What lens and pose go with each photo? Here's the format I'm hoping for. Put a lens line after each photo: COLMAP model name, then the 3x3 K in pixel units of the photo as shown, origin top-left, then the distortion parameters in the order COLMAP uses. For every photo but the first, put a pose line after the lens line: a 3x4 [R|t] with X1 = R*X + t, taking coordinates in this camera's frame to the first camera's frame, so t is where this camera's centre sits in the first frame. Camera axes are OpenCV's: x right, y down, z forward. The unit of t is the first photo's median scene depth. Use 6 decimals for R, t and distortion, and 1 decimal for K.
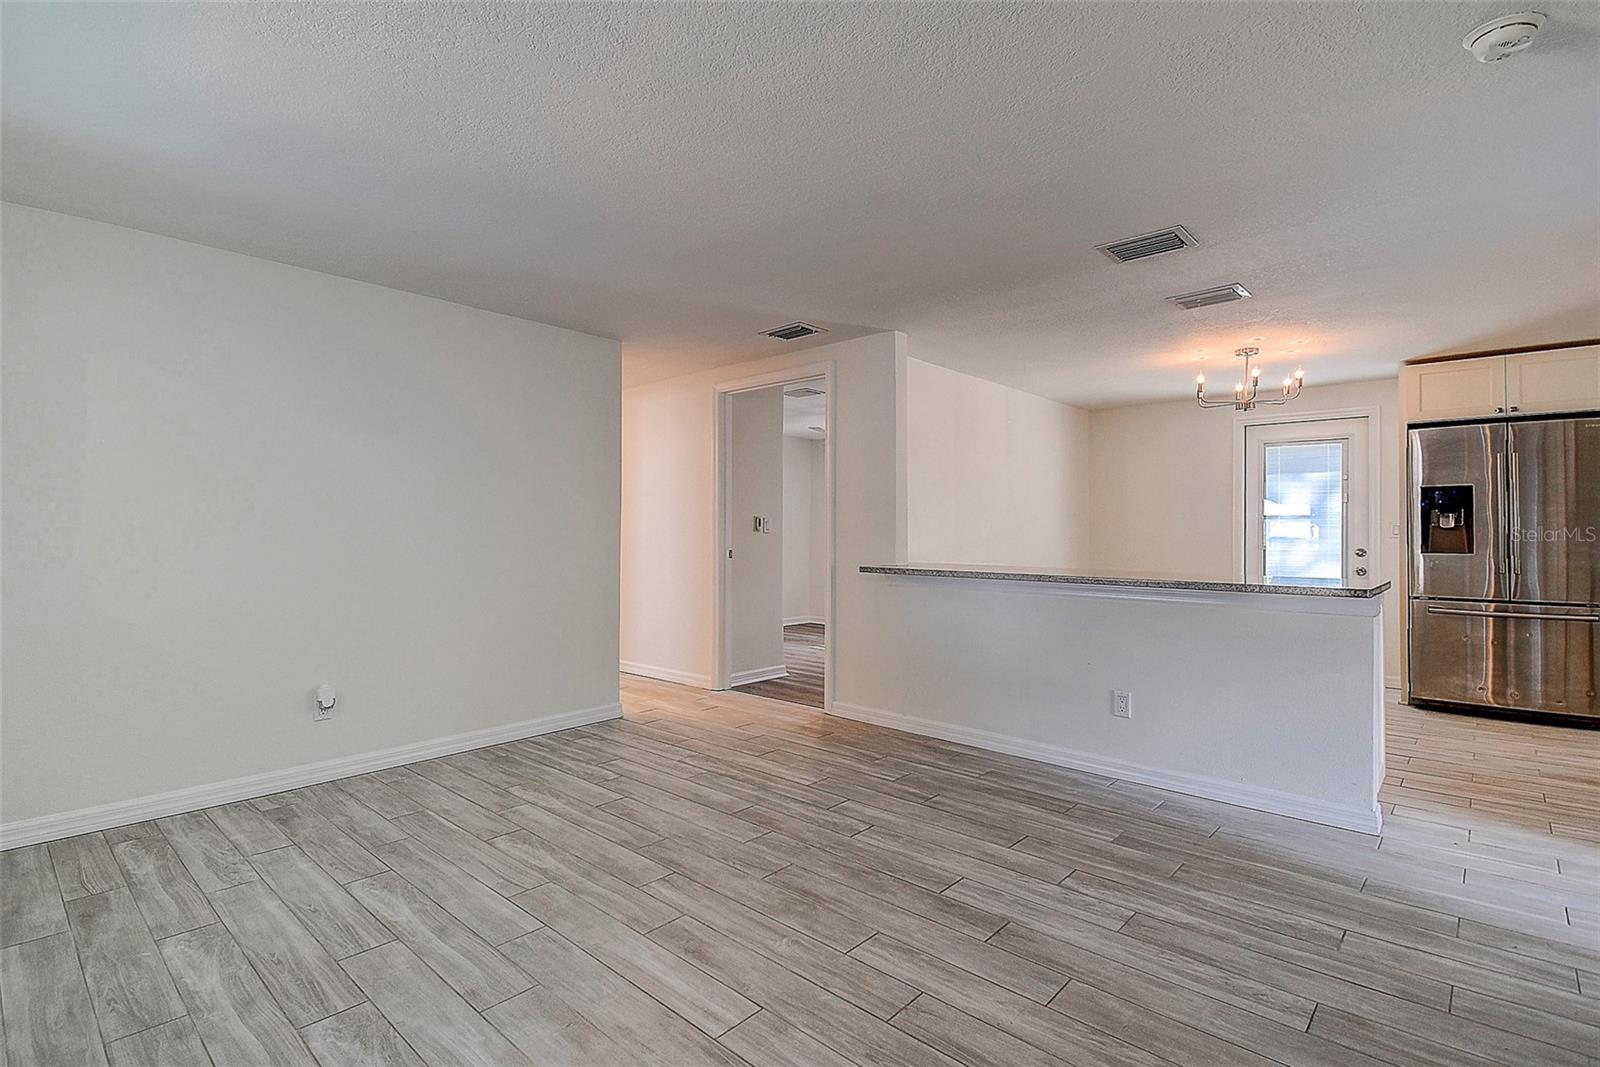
lens RADIAL K [[765.5, 0, 769.9], [0, 765.5, 532.3], [0, 0, 1]] dist [0.036162, -0.029491]
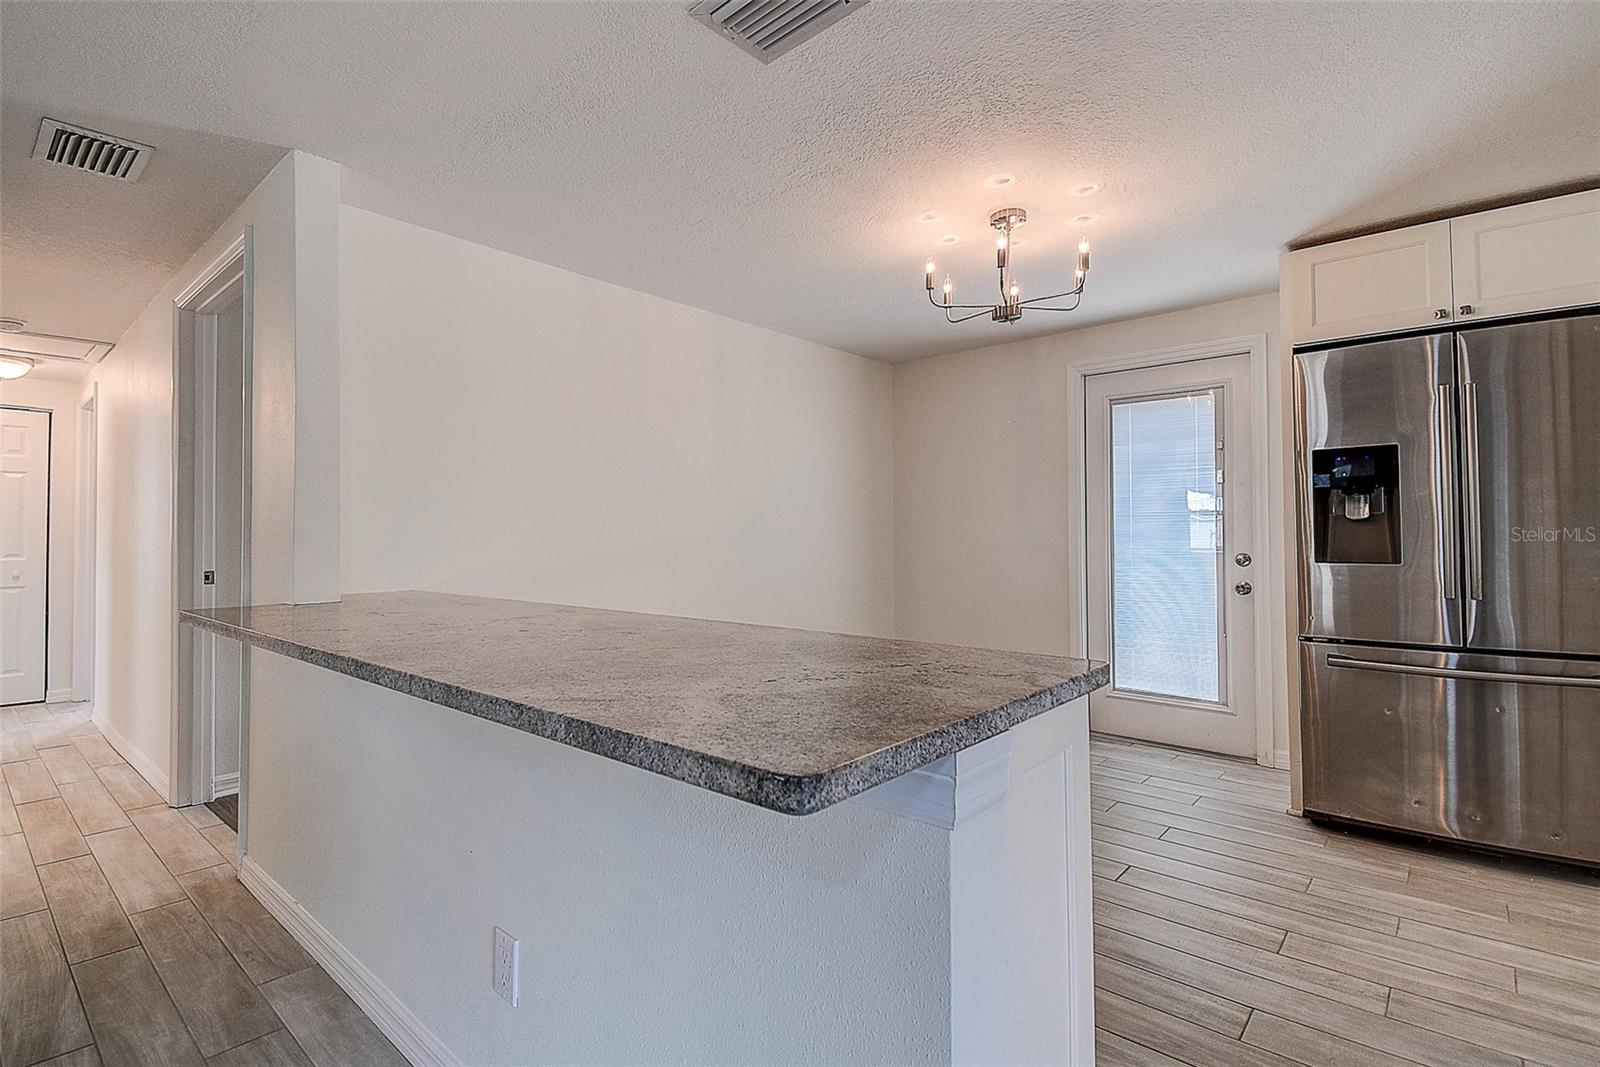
lens RADIAL K [[768.0, 0, 783.7], [0, 768.0, 528.2], [0, 0, 1]] dist [0.059534, -0.058790]
pose [[0.999749, -0.000678, 0.022413, 0.574837], [0.001173, 0.999756, -0.022071, 0.016929], [-0.022393, 0.022091, 0.999505, 0.568889]]
